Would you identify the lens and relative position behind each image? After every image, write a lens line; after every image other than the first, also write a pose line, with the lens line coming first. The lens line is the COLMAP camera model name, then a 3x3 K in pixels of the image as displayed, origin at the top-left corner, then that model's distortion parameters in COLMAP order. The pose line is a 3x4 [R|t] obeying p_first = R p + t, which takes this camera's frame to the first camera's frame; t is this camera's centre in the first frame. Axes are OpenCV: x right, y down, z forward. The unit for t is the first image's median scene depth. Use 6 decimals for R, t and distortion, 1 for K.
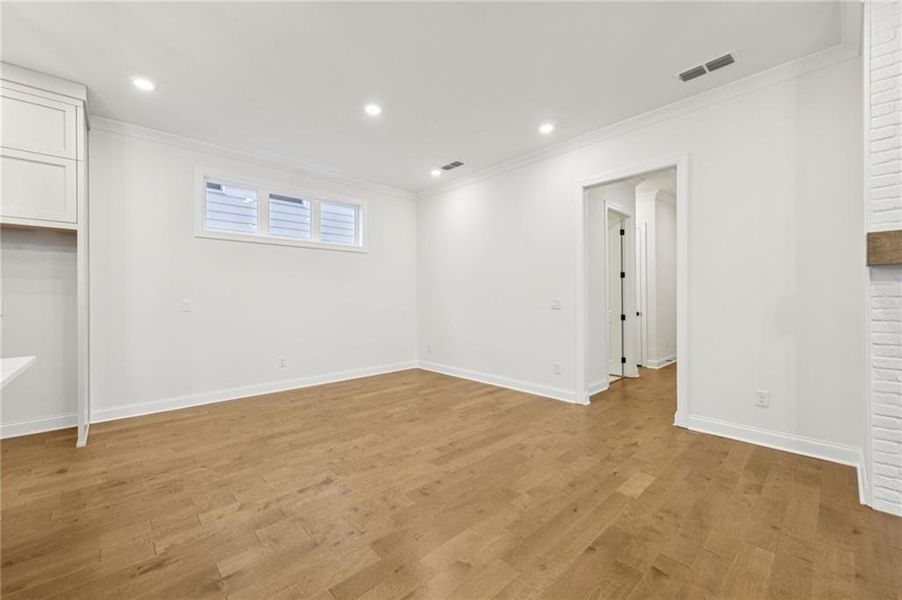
lens RADIAL K [[367.7, 0, 449.0], [0, 367.7, 296.9], [0, 0, 1]] dist [-0.006191, -0.000402]
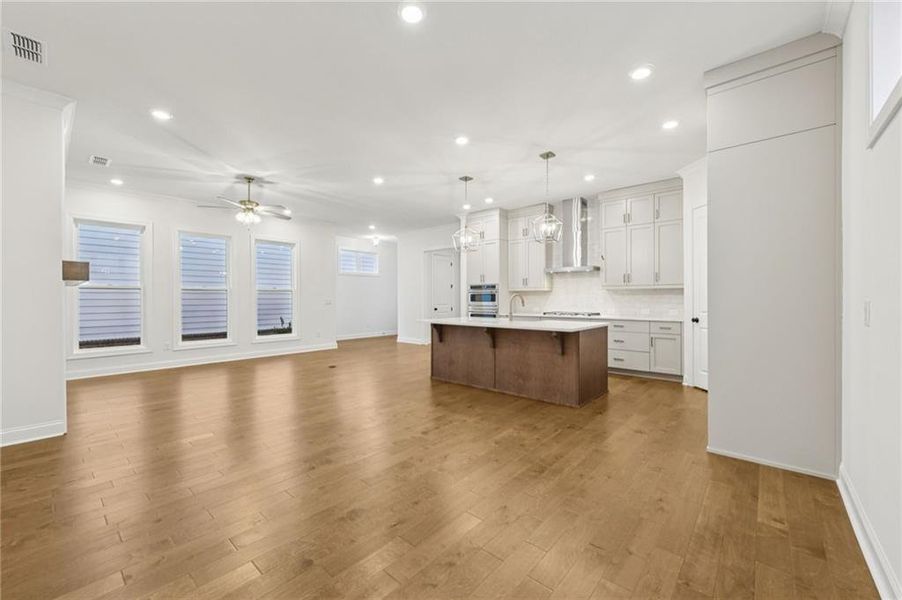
lens RADIAL K [[367.6, 0, 444.6], [0, 367.6, 297.6], [0, 0, 1]] dist [0.007375, 0.000071]
pose [[-0.995789, 0.007965, -0.091323, -0.172641], [0.008214, 0.999964, -0.002344, 0.002574], [0.091301, -0.003084, -0.995819, 1.441748]]
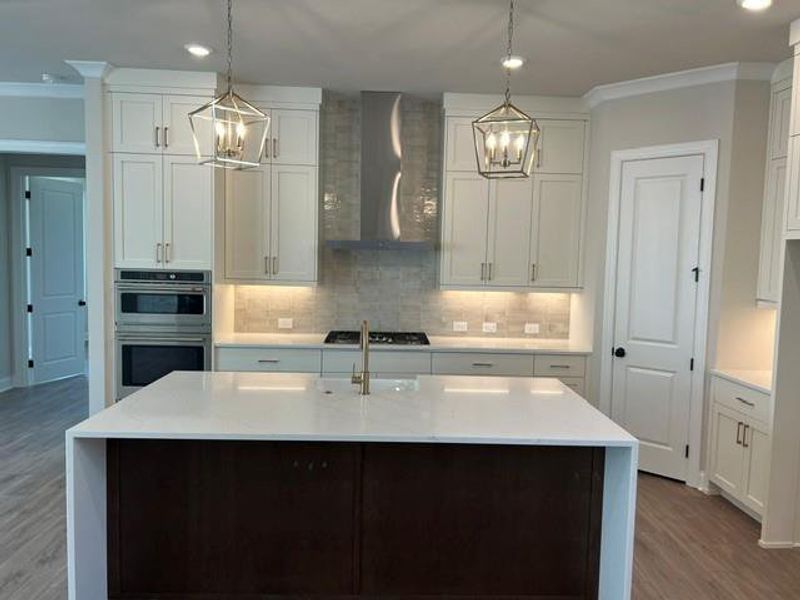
lens RADIAL K [[616.3, 0, 402.9], [0, 616.3, 304.5], [0, 0, 1]] dist [0.042157, -0.008169]
pose [[-0.650480, 0.051387, -0.757783, 0.080354], [-0.019749, 0.996227, 0.084509, -0.109732], [0.759266, 0.069937, -0.647011, 0.749695]]
